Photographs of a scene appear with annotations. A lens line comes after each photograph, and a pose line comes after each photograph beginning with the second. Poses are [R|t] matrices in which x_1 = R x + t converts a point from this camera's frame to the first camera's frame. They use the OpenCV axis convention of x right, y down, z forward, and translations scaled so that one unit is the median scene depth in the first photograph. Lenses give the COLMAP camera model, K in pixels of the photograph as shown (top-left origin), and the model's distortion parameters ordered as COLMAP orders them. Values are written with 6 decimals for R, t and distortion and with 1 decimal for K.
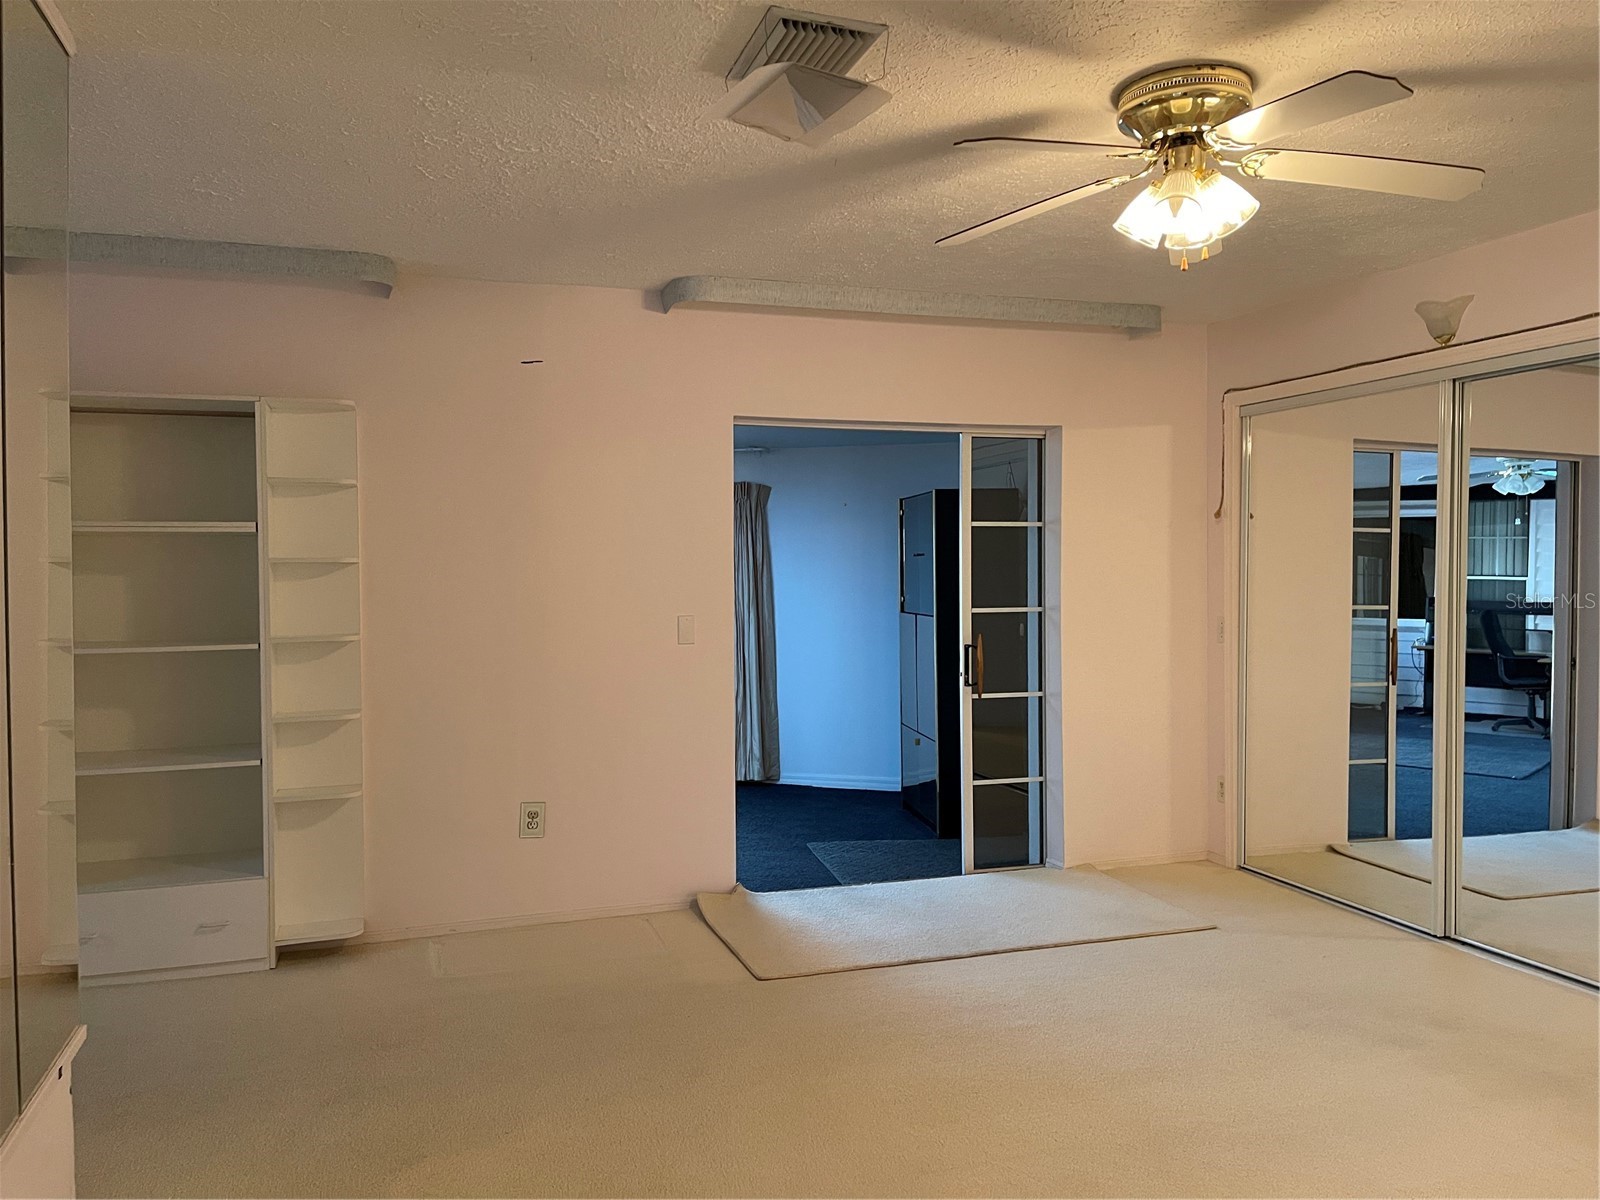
lens RADIAL K [[1204.0, 0, 796.0], [0, 1204.0, 598.4], [0, 0, 1]] dist [0.072998, -0.086392]
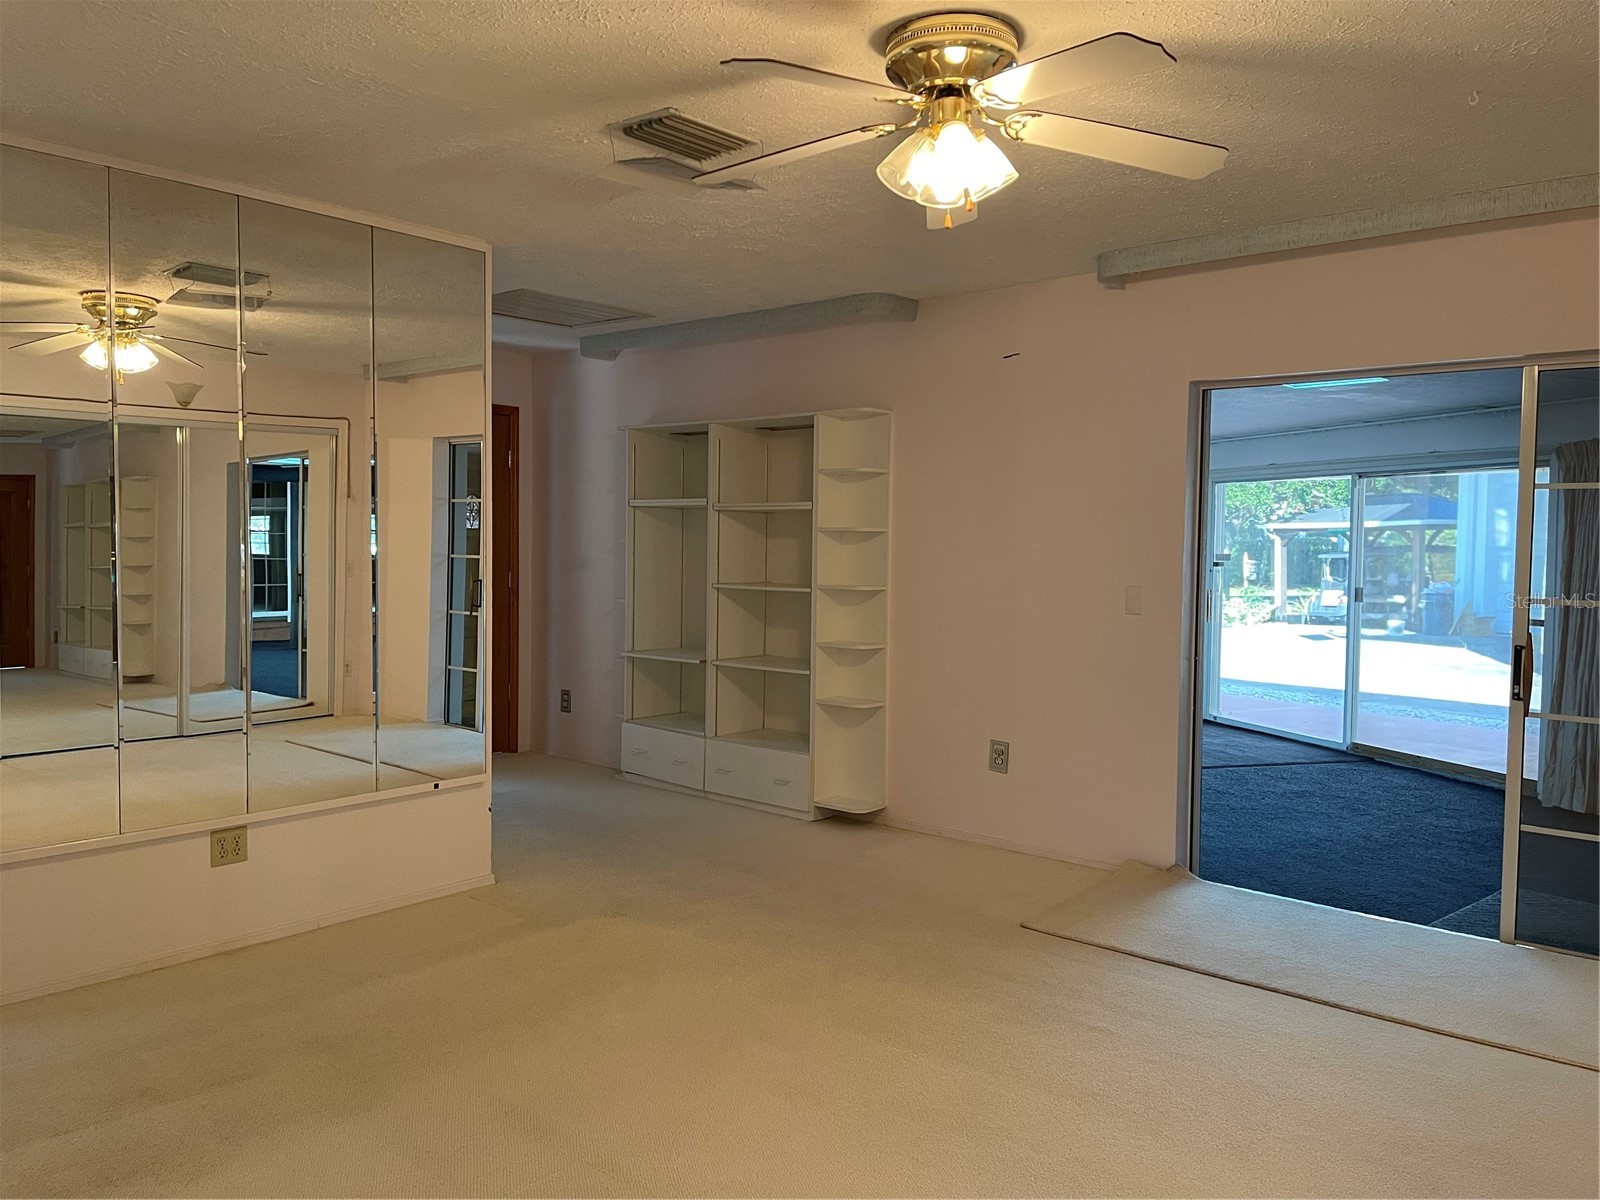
lens RADIAL K [[1204.0, 0, 775.9], [0, 1204.0, 597.3], [0, 0, 1]] dist [0.072998, -0.086392]
pose [[0.498744, 0.052314, -0.865169, 0.722427], [-0.036467, 0.998560, 0.039357, -0.006062], [0.865982, 0.011921, 0.499934, 0.262135]]
